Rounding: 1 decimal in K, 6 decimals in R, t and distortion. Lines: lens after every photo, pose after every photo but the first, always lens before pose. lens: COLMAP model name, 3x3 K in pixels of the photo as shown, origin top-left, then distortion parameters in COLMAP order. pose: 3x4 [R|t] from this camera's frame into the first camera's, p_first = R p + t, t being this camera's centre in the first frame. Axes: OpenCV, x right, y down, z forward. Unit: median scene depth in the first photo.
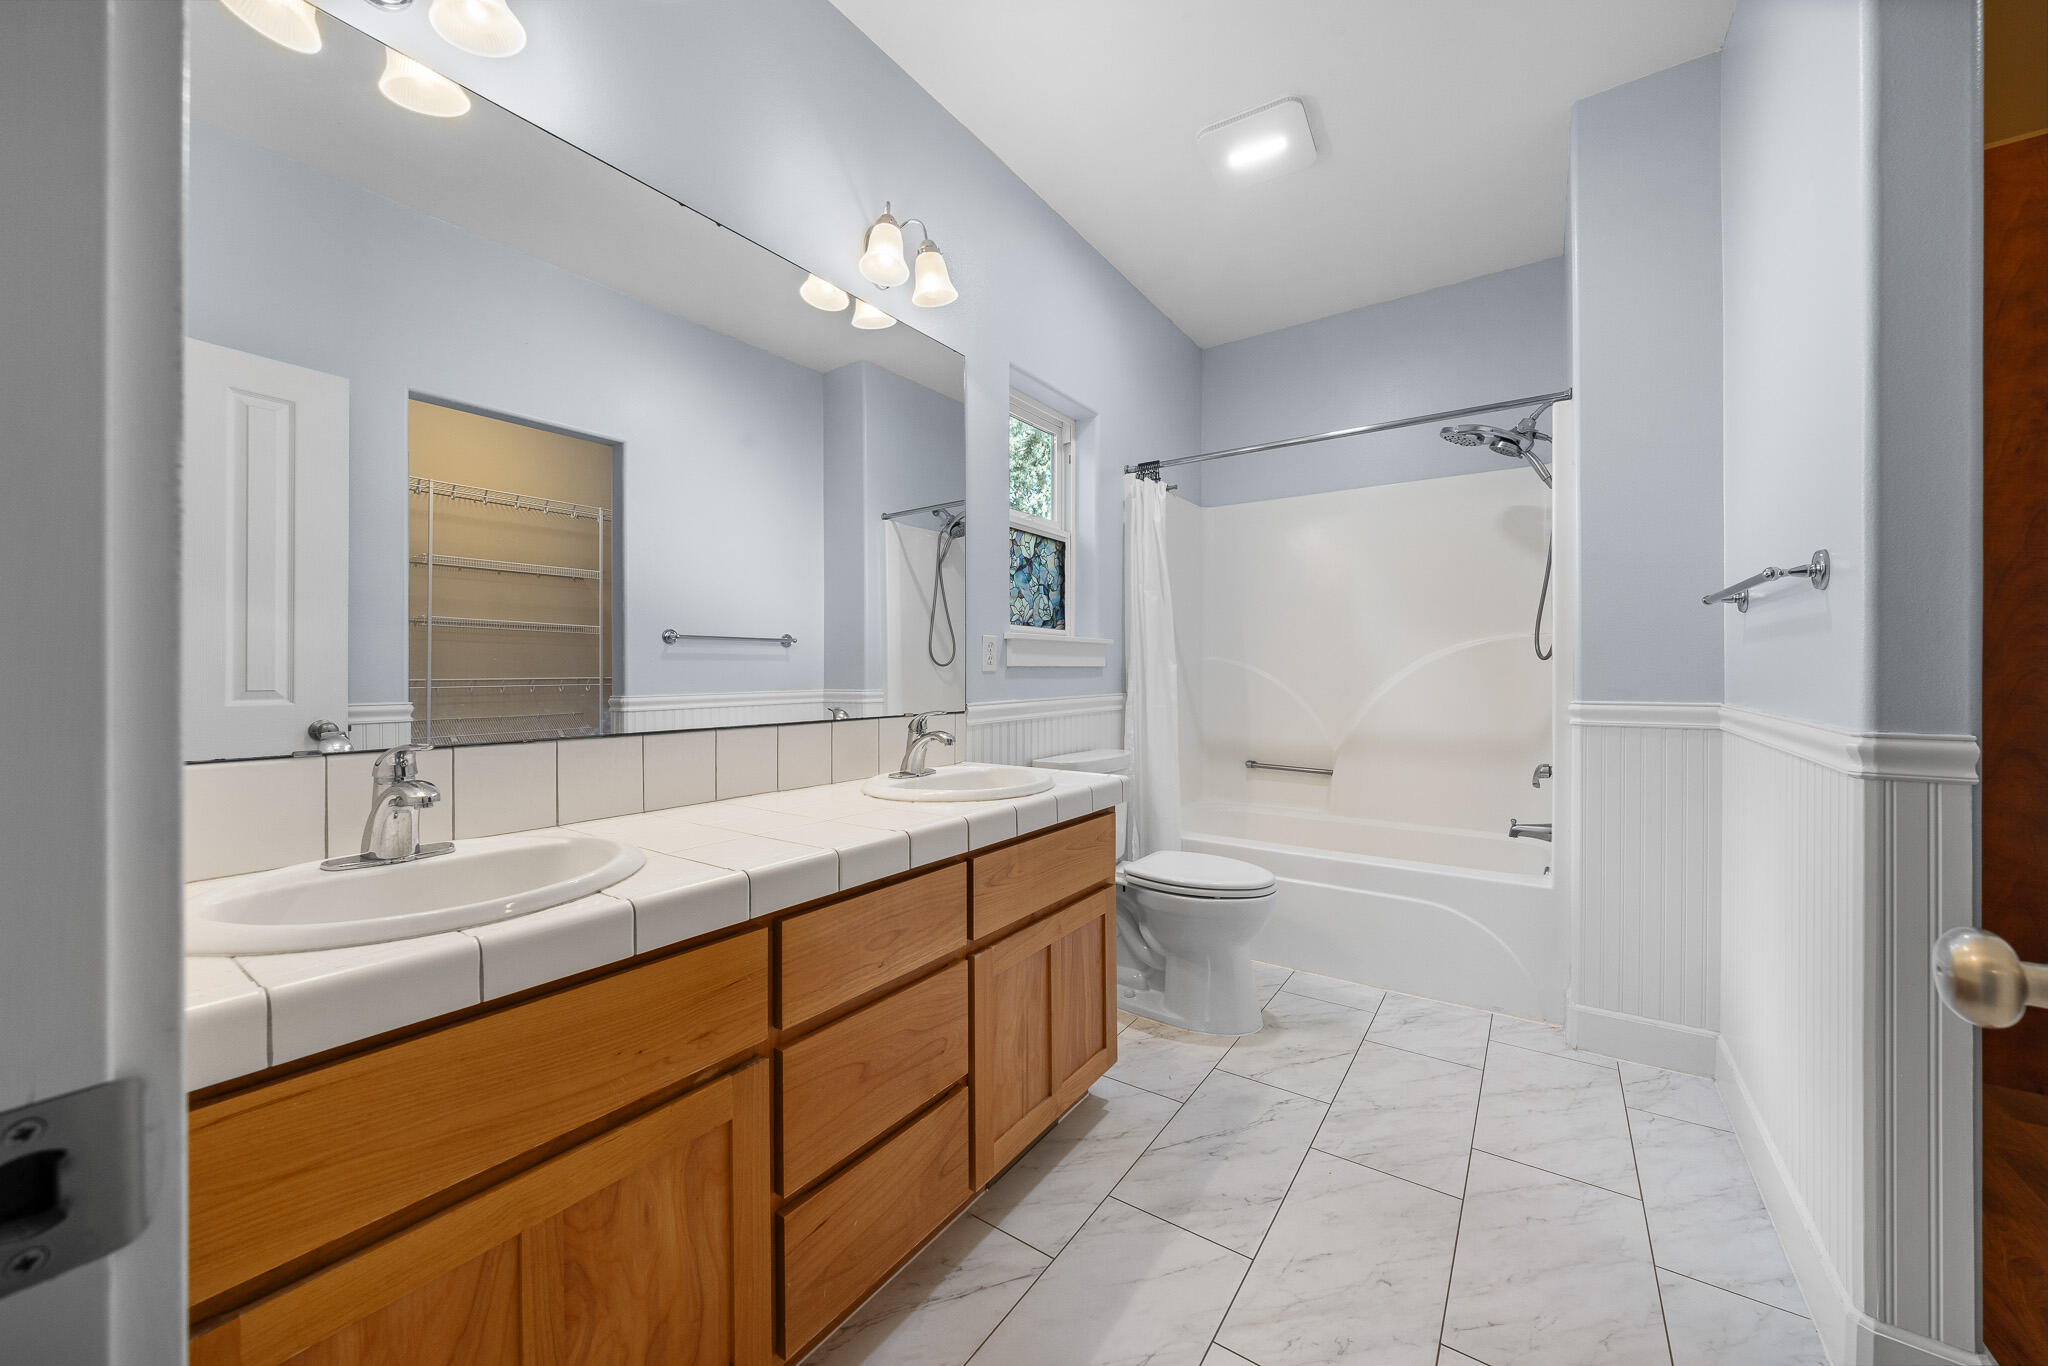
lens RADIAL K [[741.1, 0, 1012.2], [0, 741.1, 673.8], [0, 0, 1]] dist [-0.020590, -0.000137]
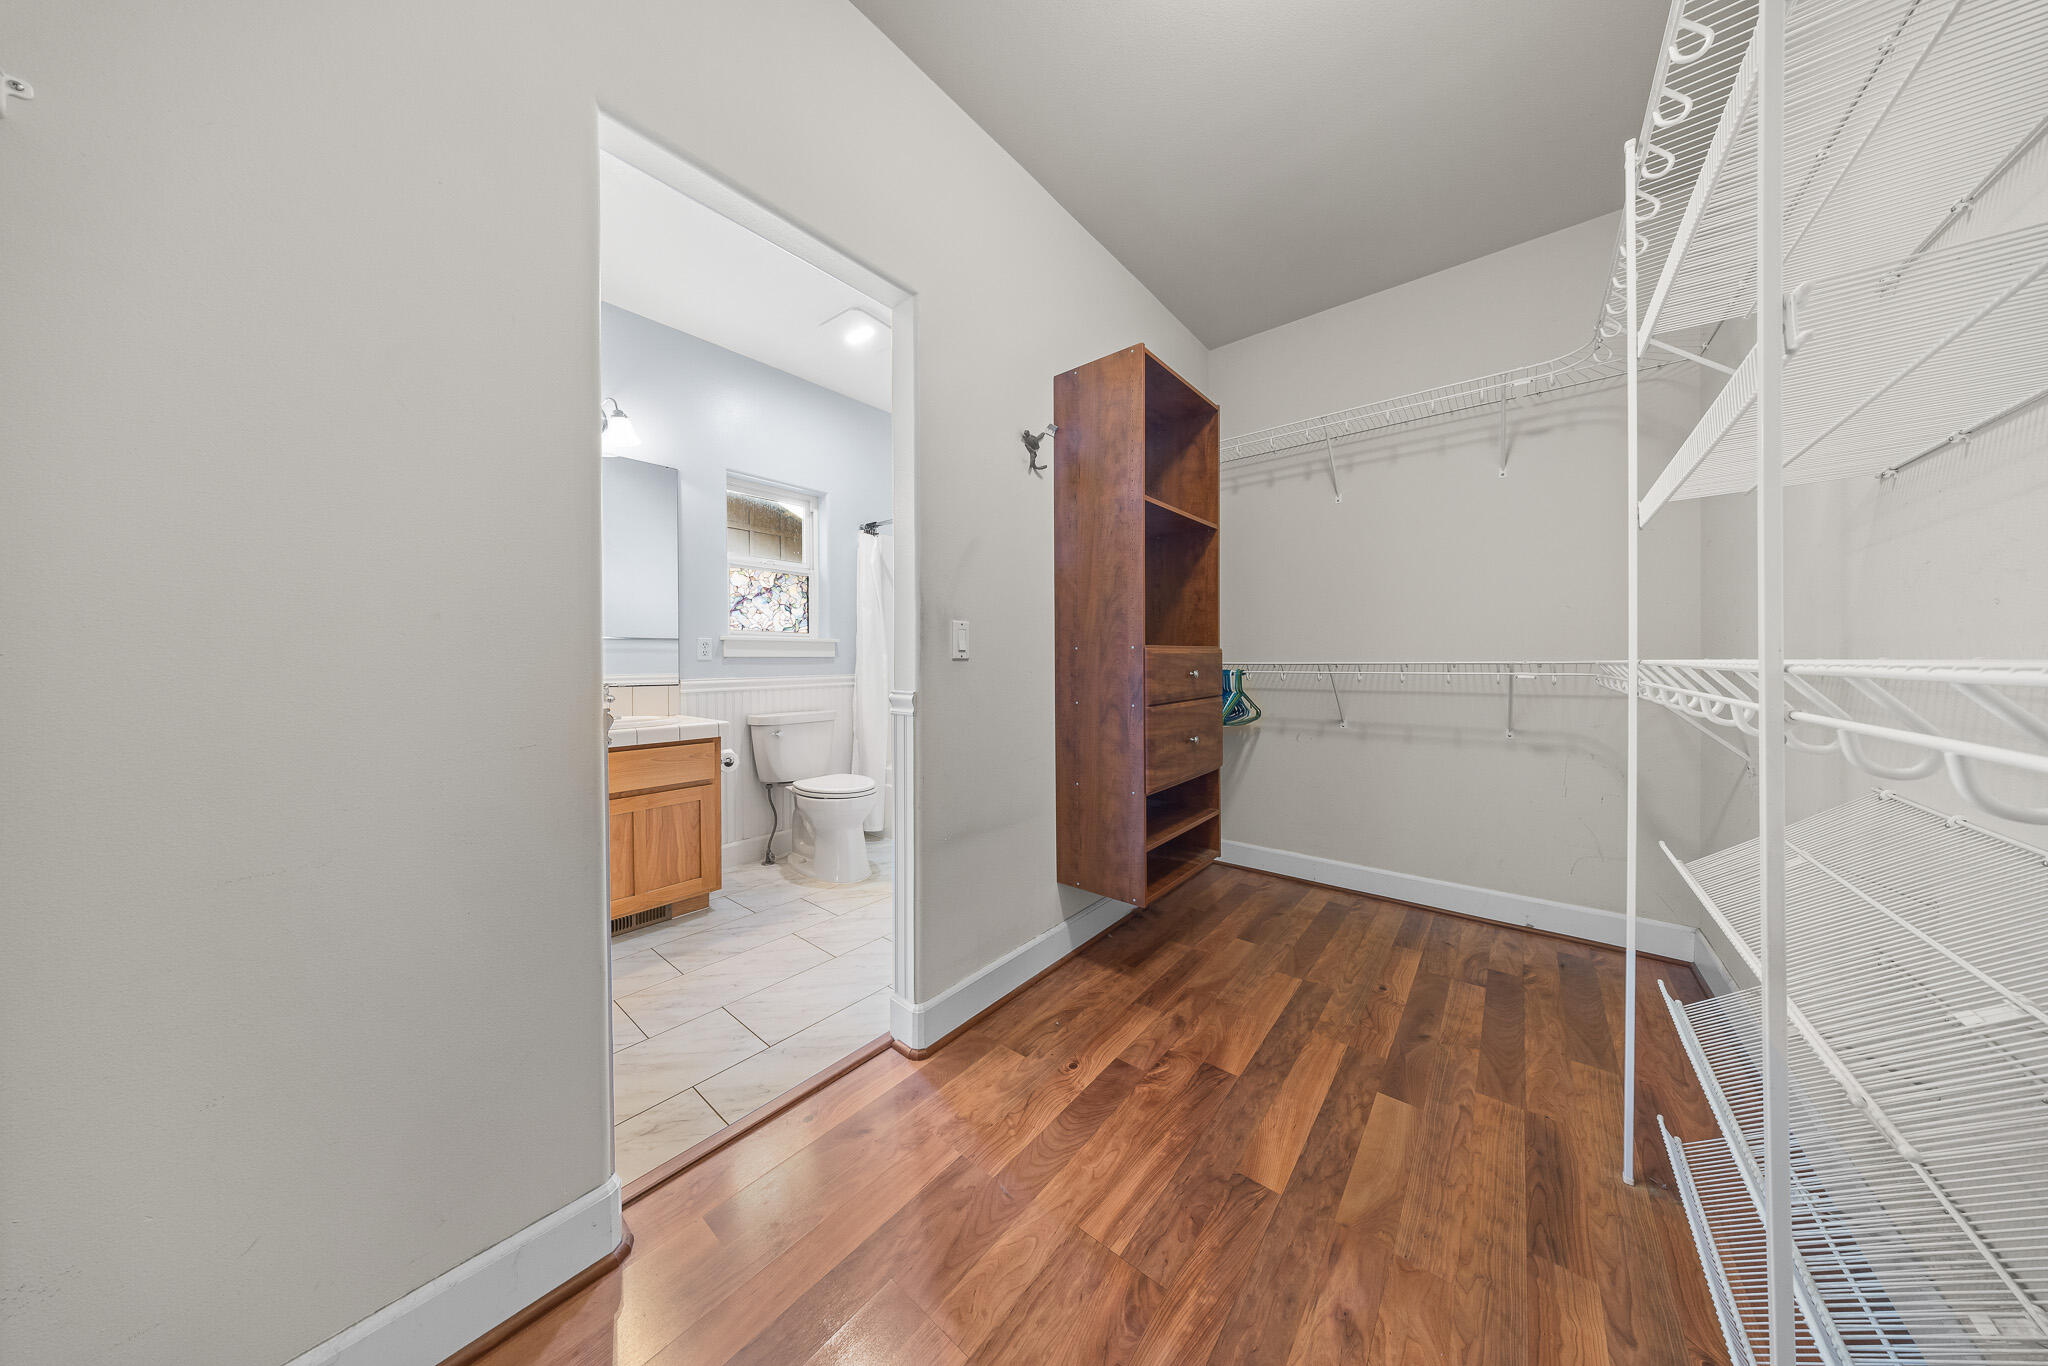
lens RADIAL K [[601.6, 0, 1044.4], [0, 601.6, 663.0], [0, 0, 1]] dist [0.001137, -0.000055]
pose [[0.998938, -0.000057, -0.046073, 0.825290], [0.000103, 0.999999, 0.000996, 0.002406], [0.046073, -0.001000, 0.998938, -0.309178]]
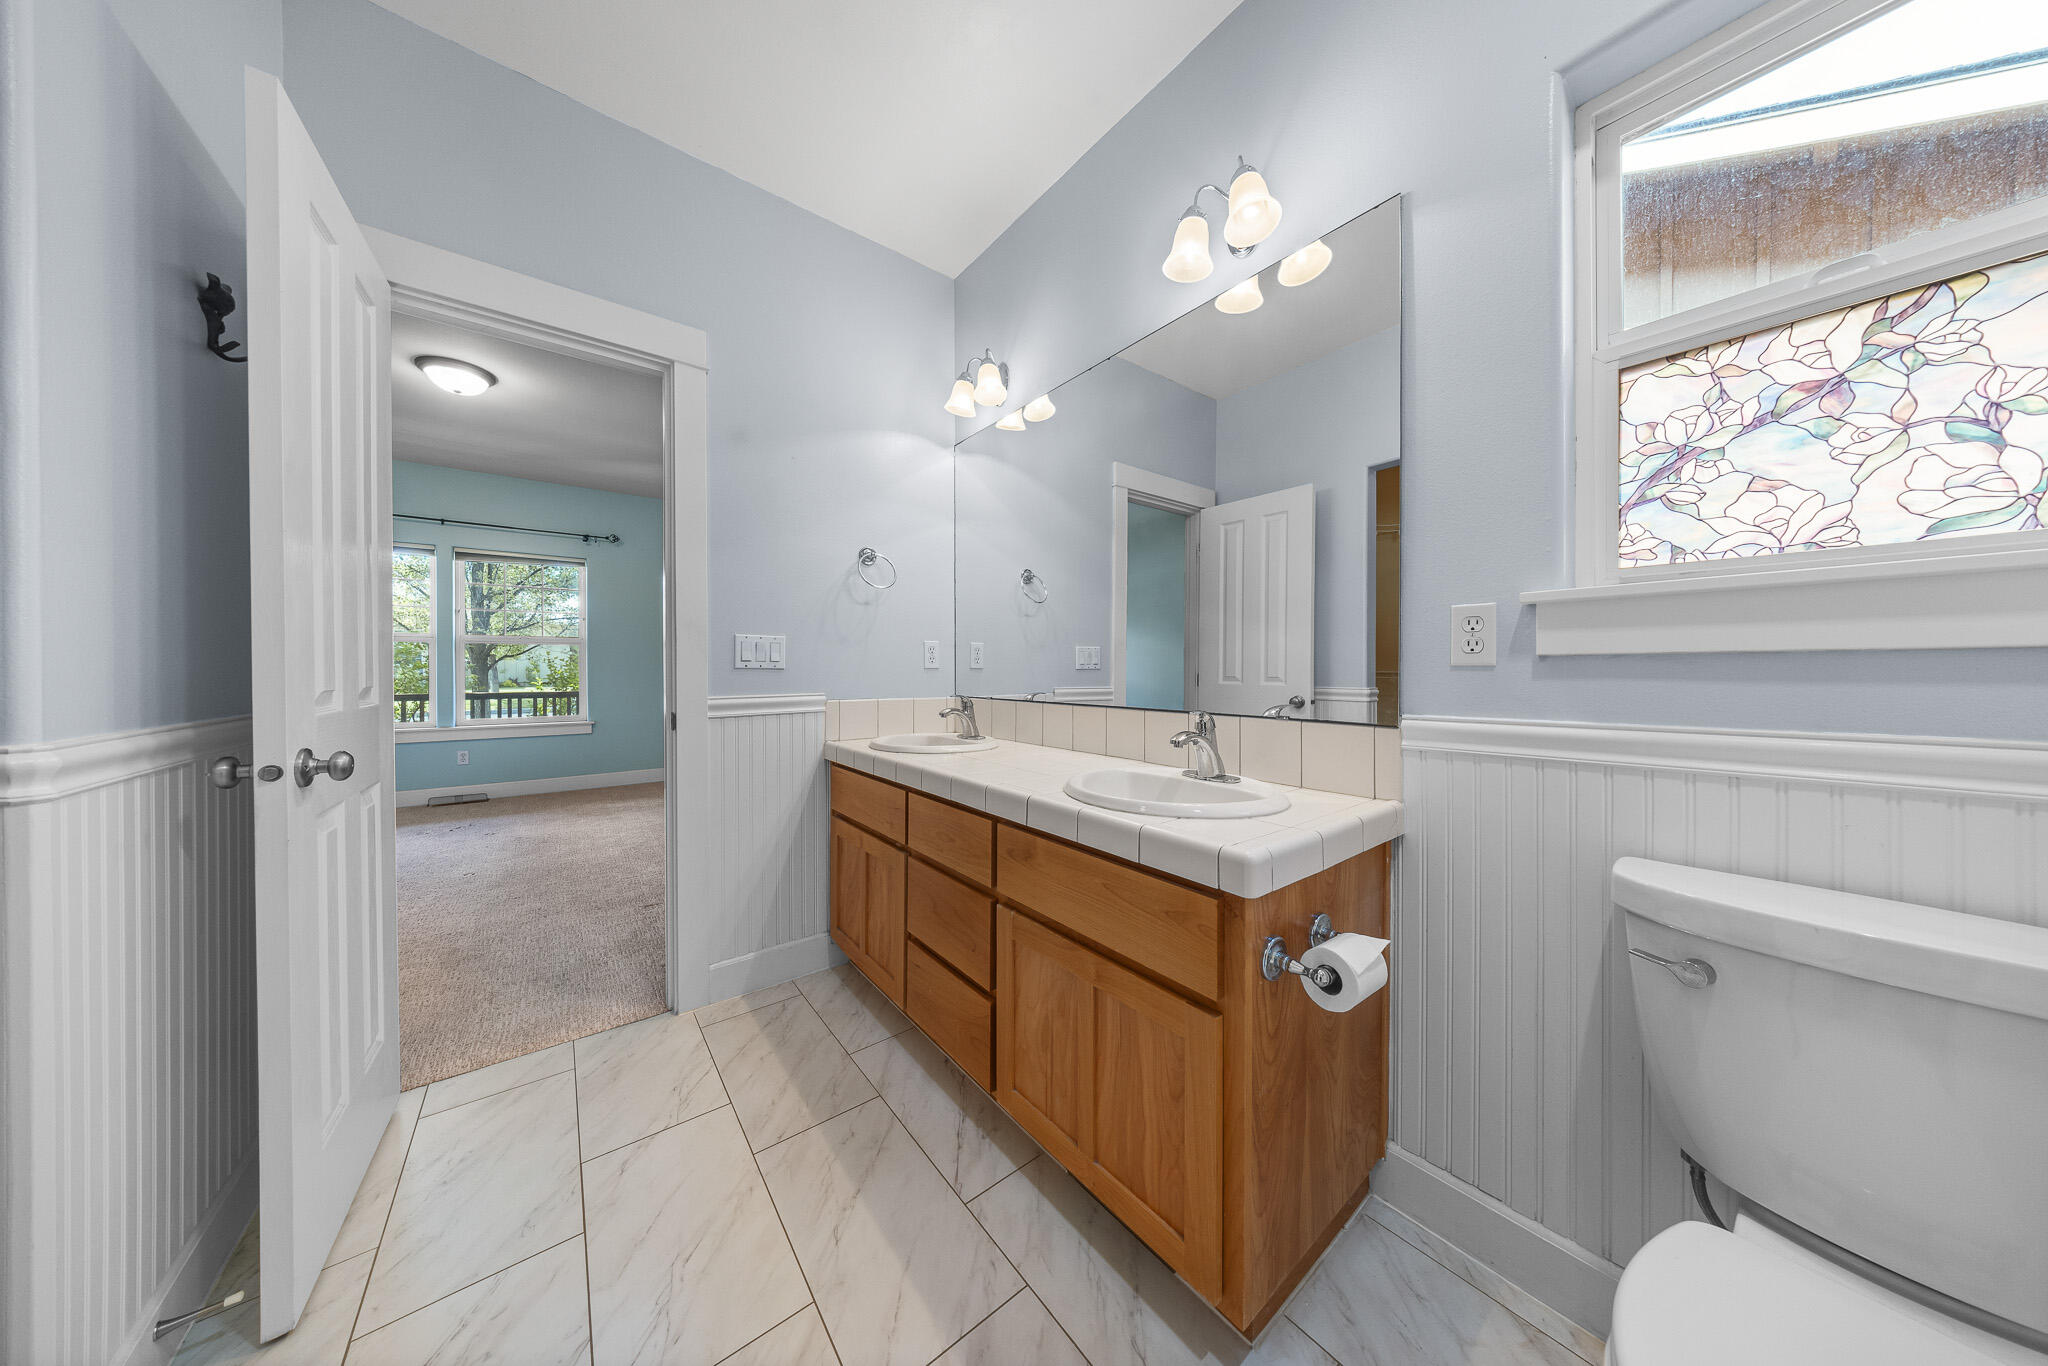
lens RADIAL K [[601.6, 0, 1028.8], [0, 601.6, 673.6], [0, 0, 1]] dist [0.001137, -0.000055]
pose [[-0.270714, 0.010936, -0.962598, 0.558458], [0.004018, 0.999940, 0.010230, -0.003455], [0.962651, -0.001098, -0.270742, 0.836421]]
